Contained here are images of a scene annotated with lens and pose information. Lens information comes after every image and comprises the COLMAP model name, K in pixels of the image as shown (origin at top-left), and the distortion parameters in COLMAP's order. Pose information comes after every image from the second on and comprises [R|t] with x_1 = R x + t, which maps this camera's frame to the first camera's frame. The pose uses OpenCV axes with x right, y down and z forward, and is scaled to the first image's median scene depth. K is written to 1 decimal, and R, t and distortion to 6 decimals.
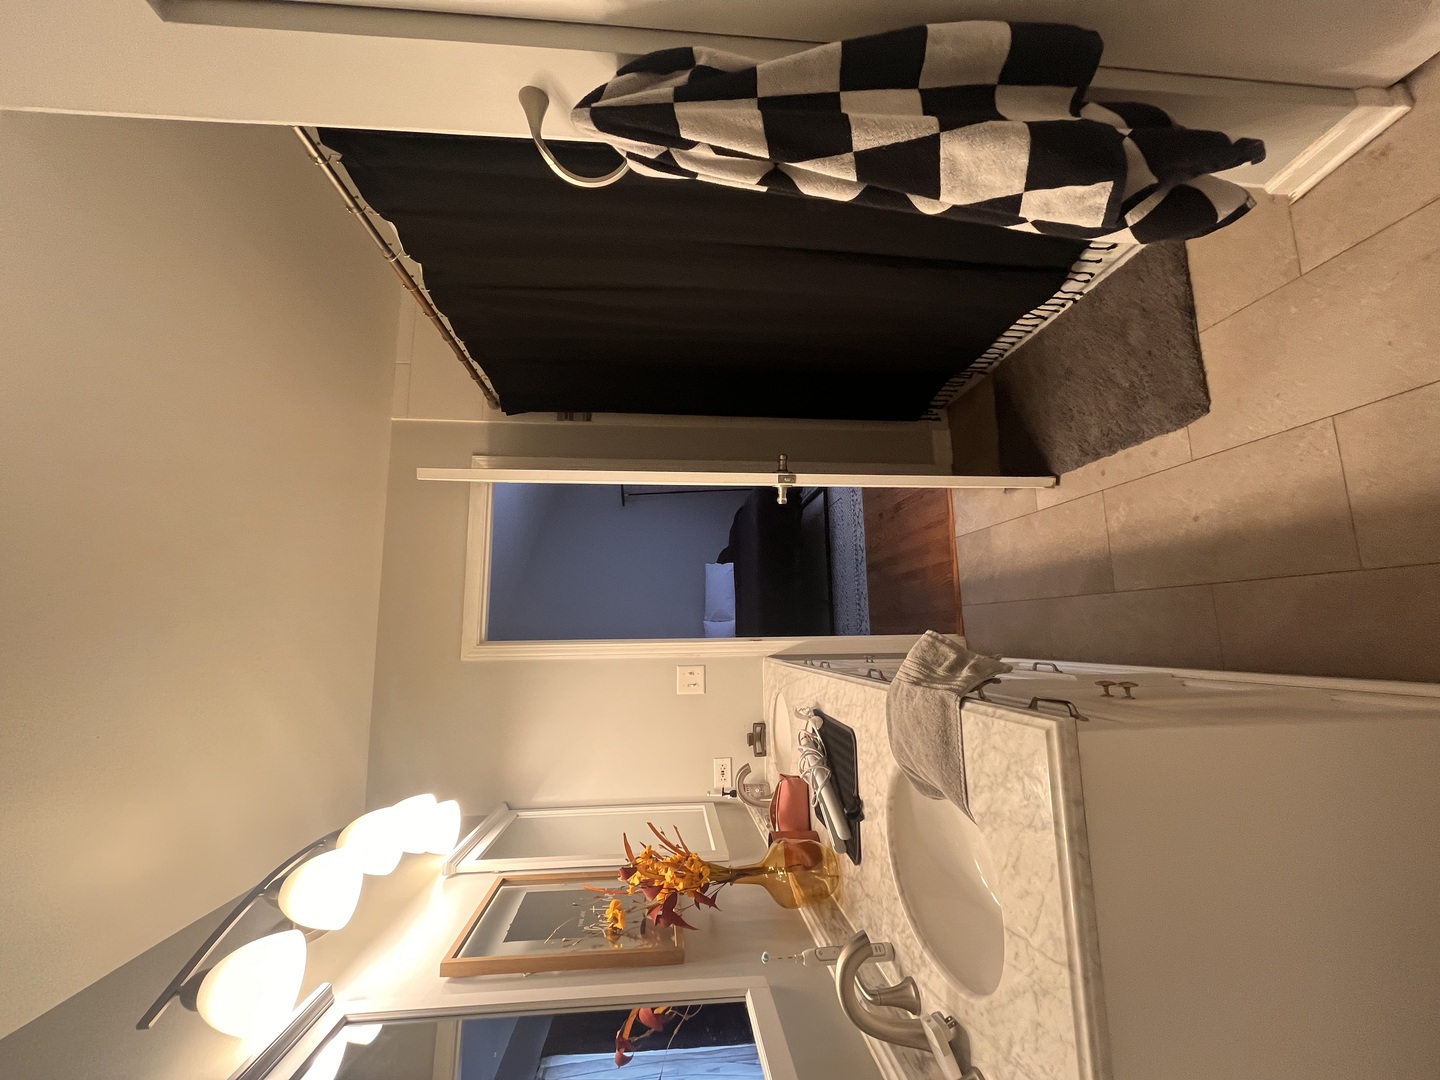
lens RADIAL K [[579.0, 0, 721.0], [0, 579.0, 541.8], [0, 0, 1]] dist [-0.003389, 0.000193]
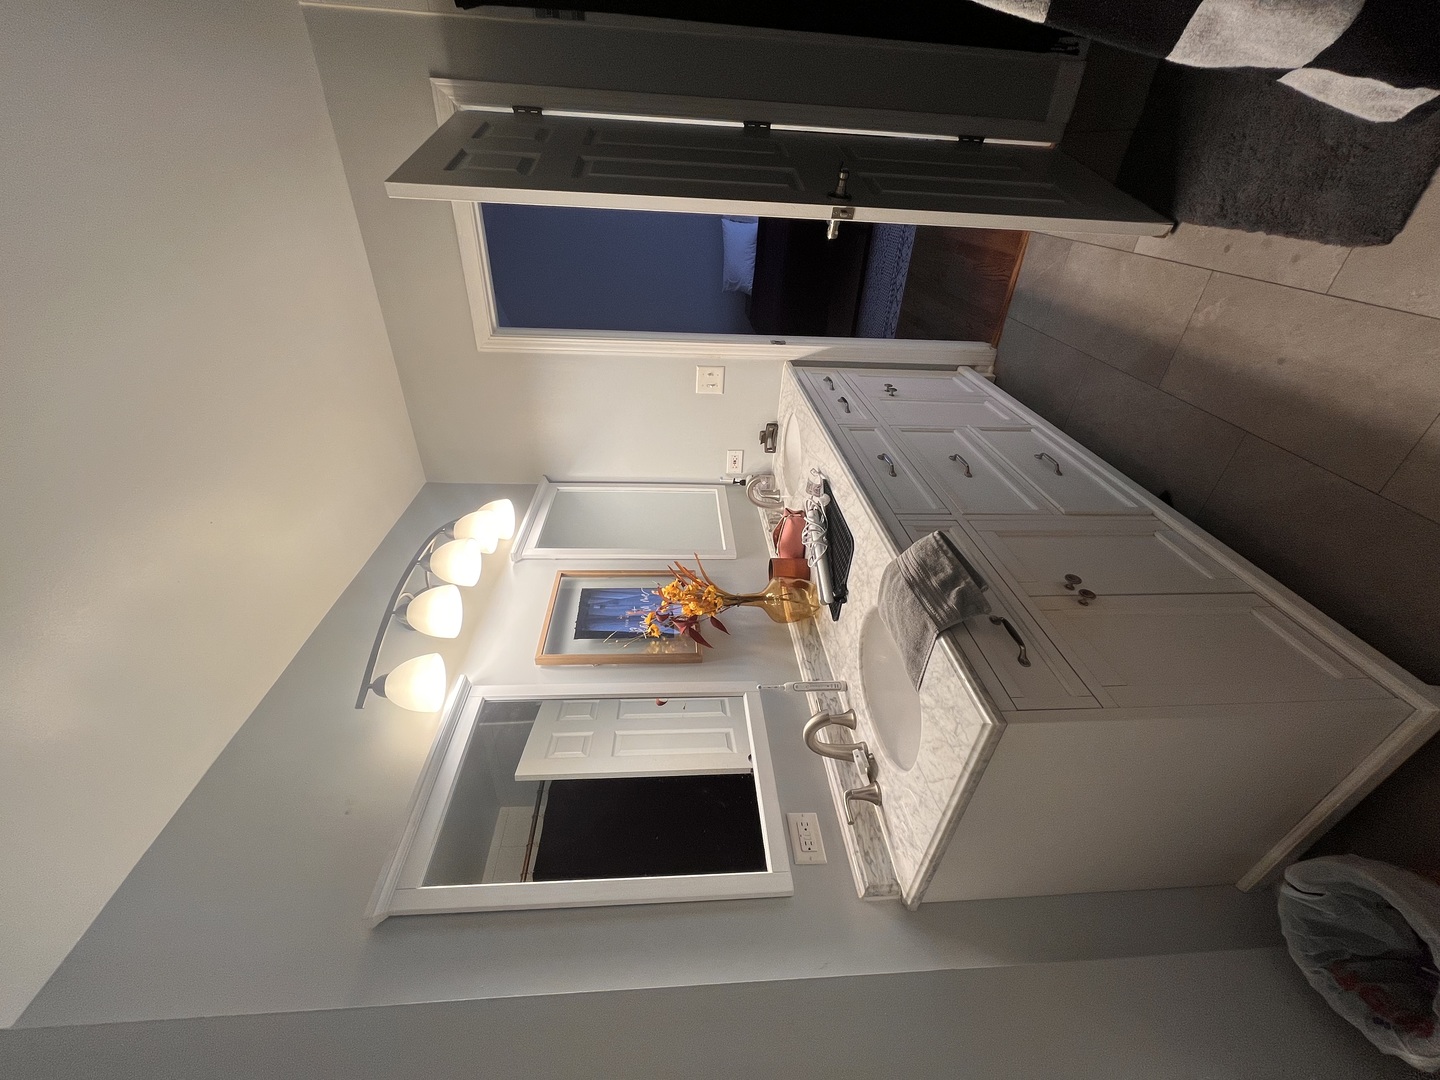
lens RADIAL K [[579.0, 0, 721.3], [0, 579.0, 541.9], [0, 0, 1]] dist [-0.003389, 0.000193]
pose [[0.997670, 0.066698, 0.014360, -0.040023], [-0.059078, 0.739260, 0.670824, -0.327948], [0.034127, -0.670109, 0.741477, 0.093178]]
